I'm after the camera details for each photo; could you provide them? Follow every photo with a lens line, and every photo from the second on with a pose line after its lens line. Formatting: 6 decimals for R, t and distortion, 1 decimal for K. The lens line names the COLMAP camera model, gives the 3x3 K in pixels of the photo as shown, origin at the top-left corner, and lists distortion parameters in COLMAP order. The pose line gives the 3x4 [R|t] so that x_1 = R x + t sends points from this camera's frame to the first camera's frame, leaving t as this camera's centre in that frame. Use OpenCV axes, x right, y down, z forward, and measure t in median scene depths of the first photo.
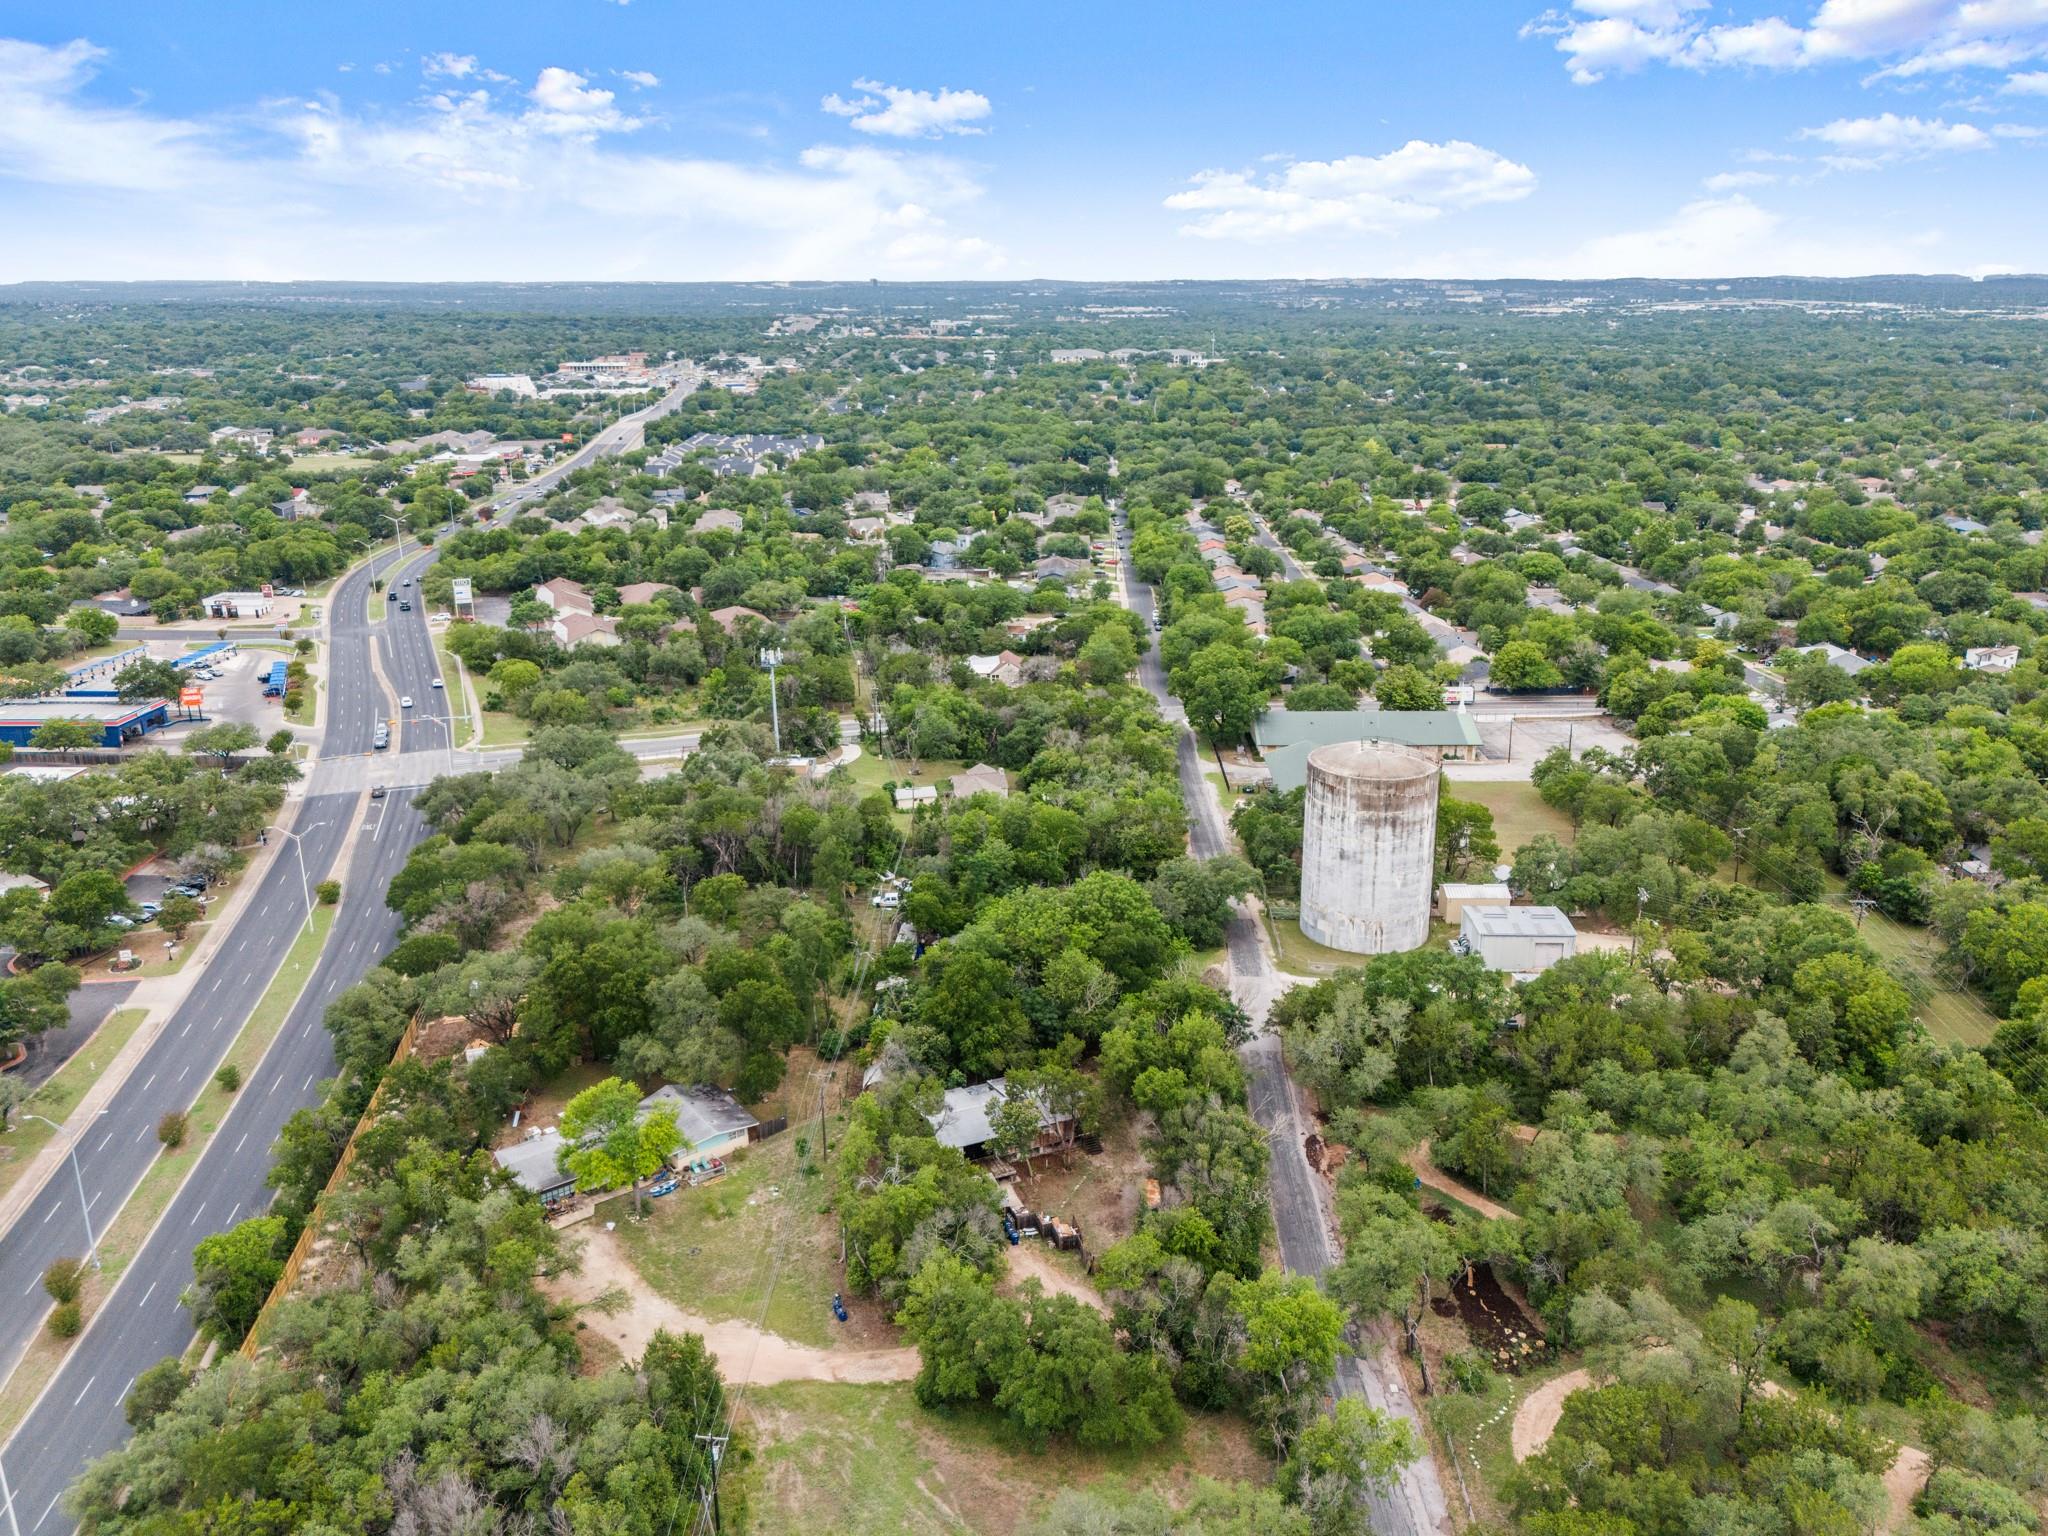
lens RADIAL K [[1495.4, 0, 1031.9], [0, 1495.4, 766.3], [0, 0, 1]] dist [0.059124, -0.043097]
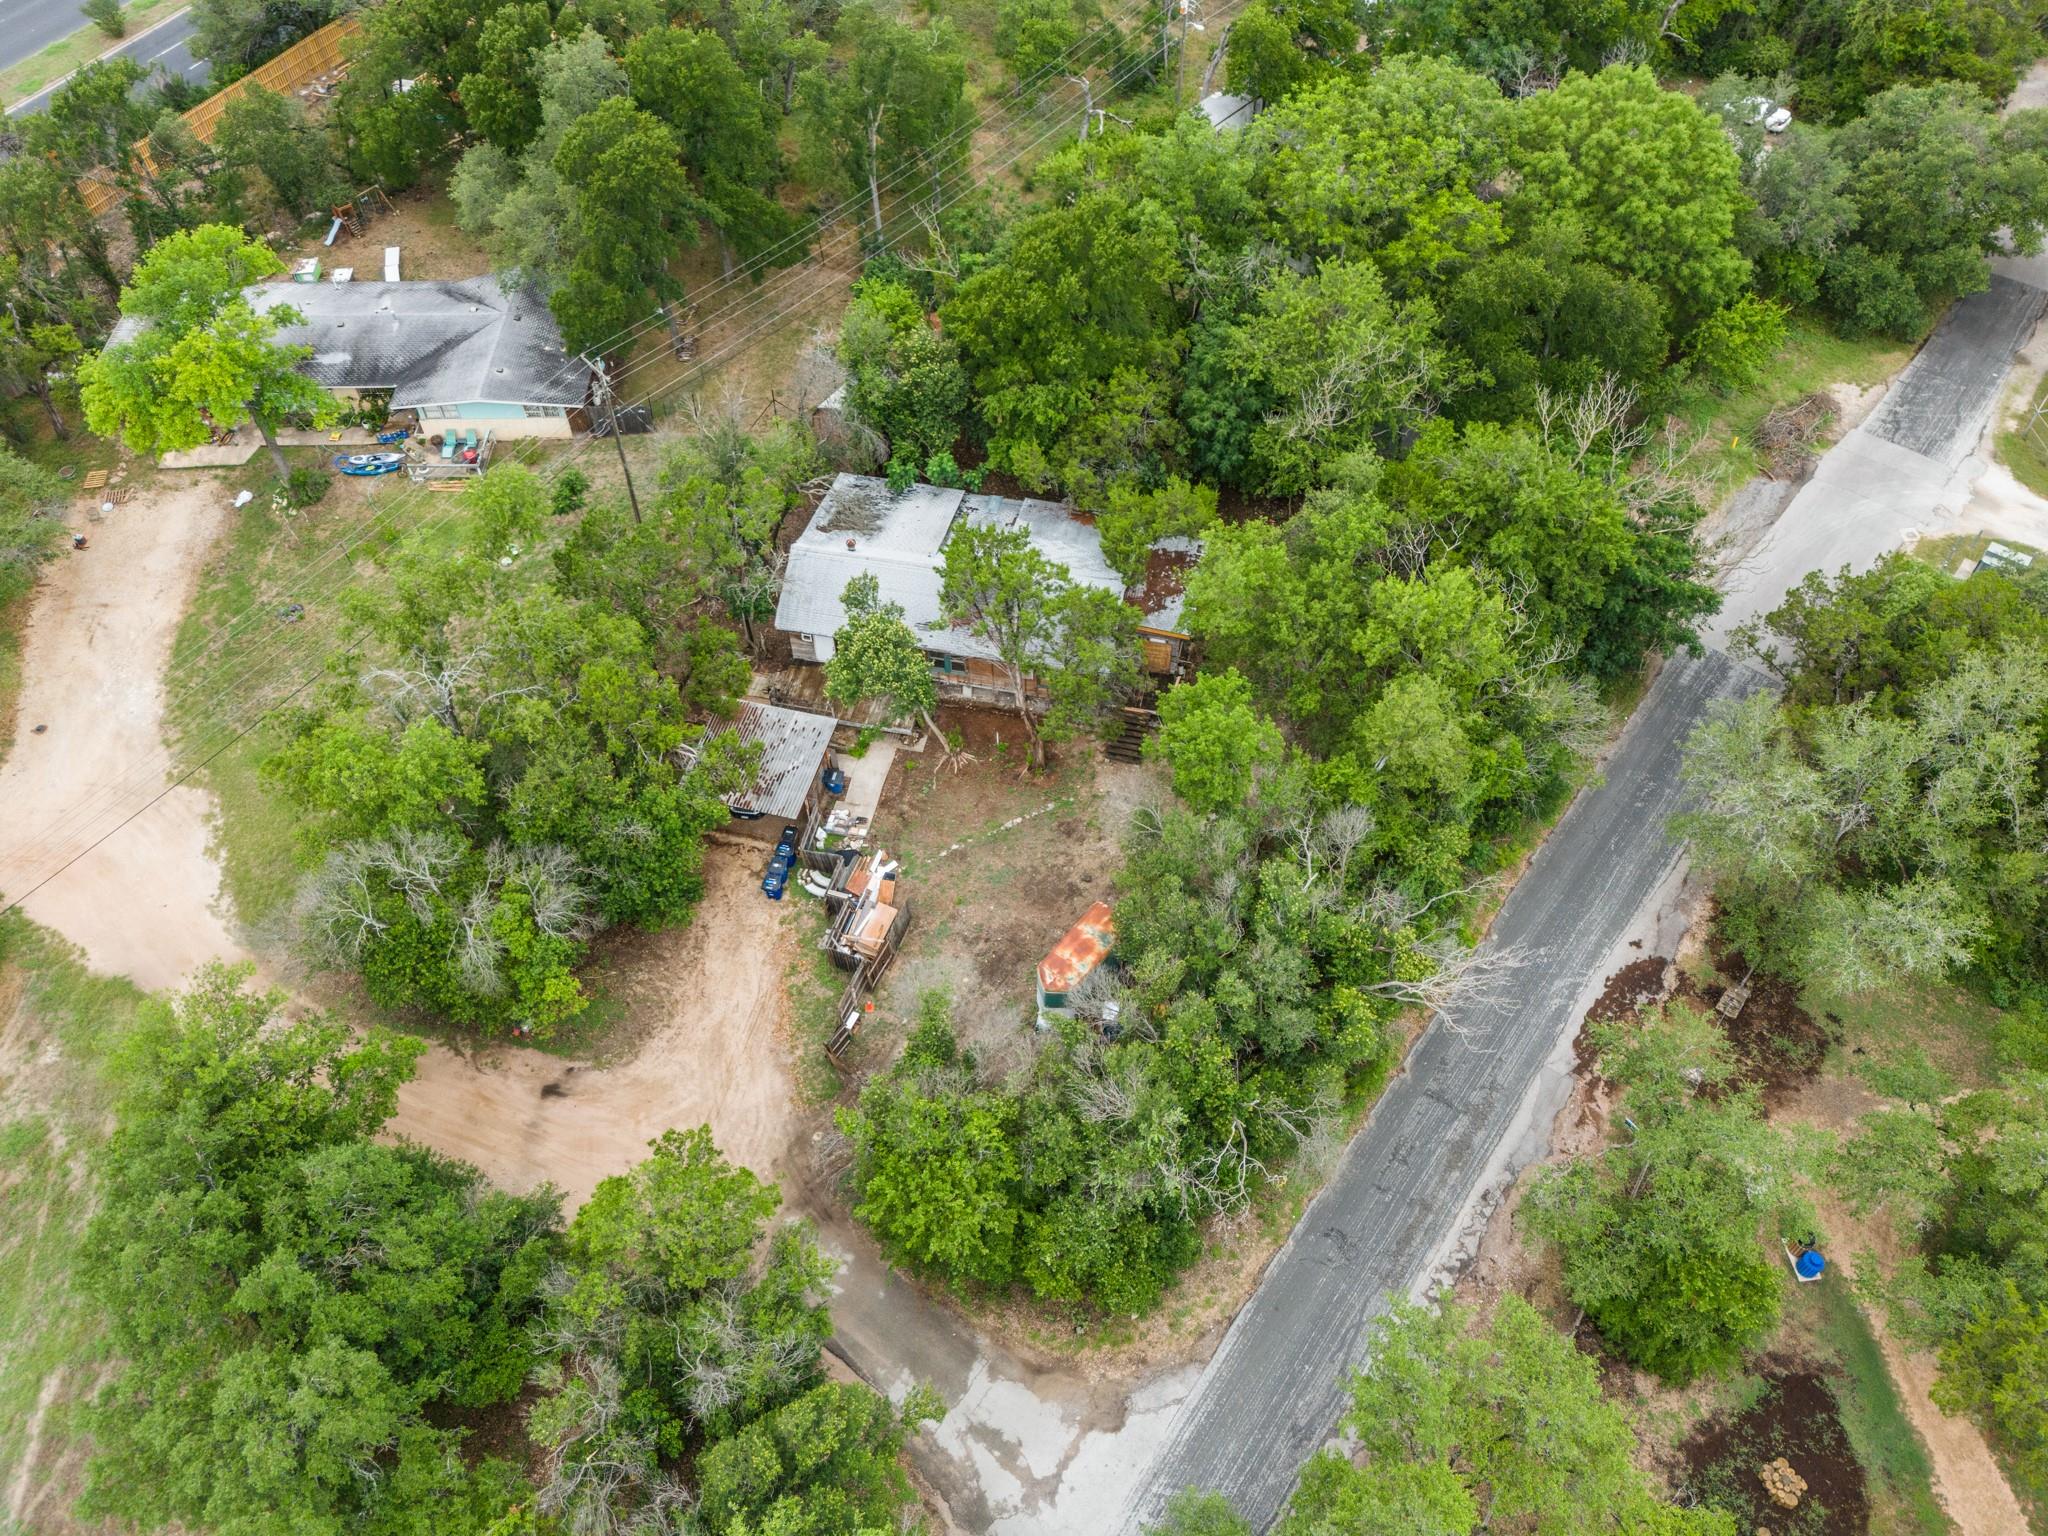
lens RADIAL K [[1495.4, 0, 1031.9], [0, 1495.4, 766.3], [0, 0, 1]] dist [0.059124, -0.043097]
pose [[0.813604, 0.451737, -0.366035, 0.176393], [-0.171890, 0.788297, 0.590798, 0.009654], [0.555430, -0.417758, 0.719010, 0.662693]]
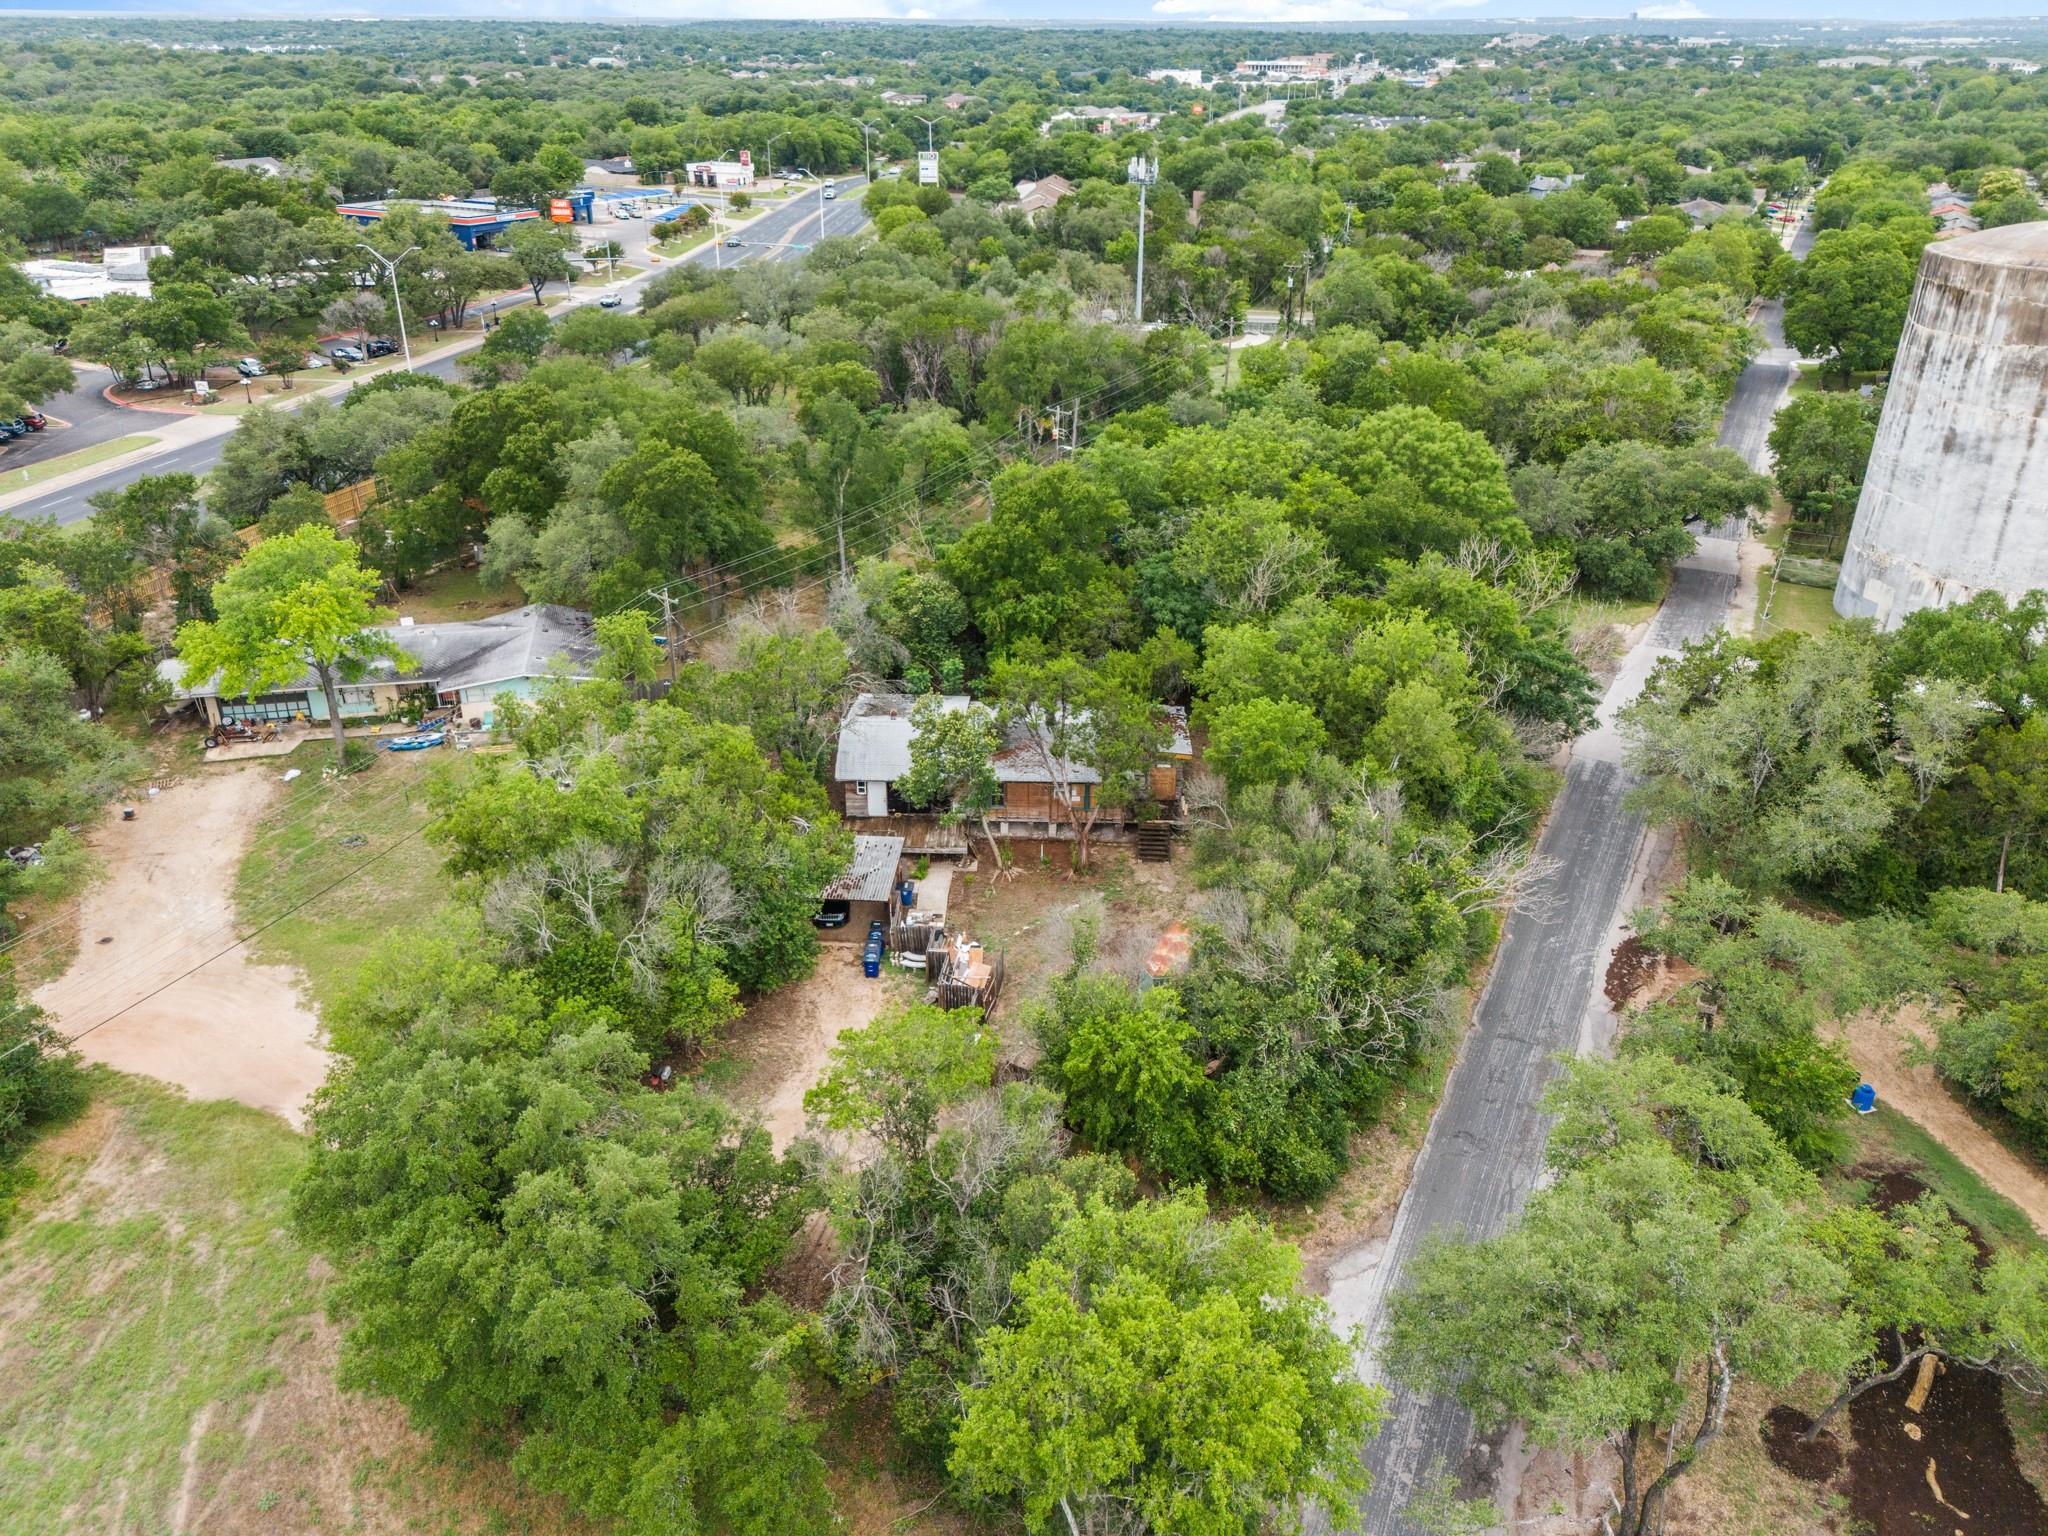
lens RADIAL K [[1495.4, 0, 1031.9], [0, 1495.4, 766.3], [0, 0, 1]] dist [0.059124, -0.043097]
pose [[0.906452, 0.198763, -0.372609, 0.179184], [-0.138635, 0.973472, 0.182026, 0.142143], [0.398905, -0.113341, 0.909961, 0.532591]]
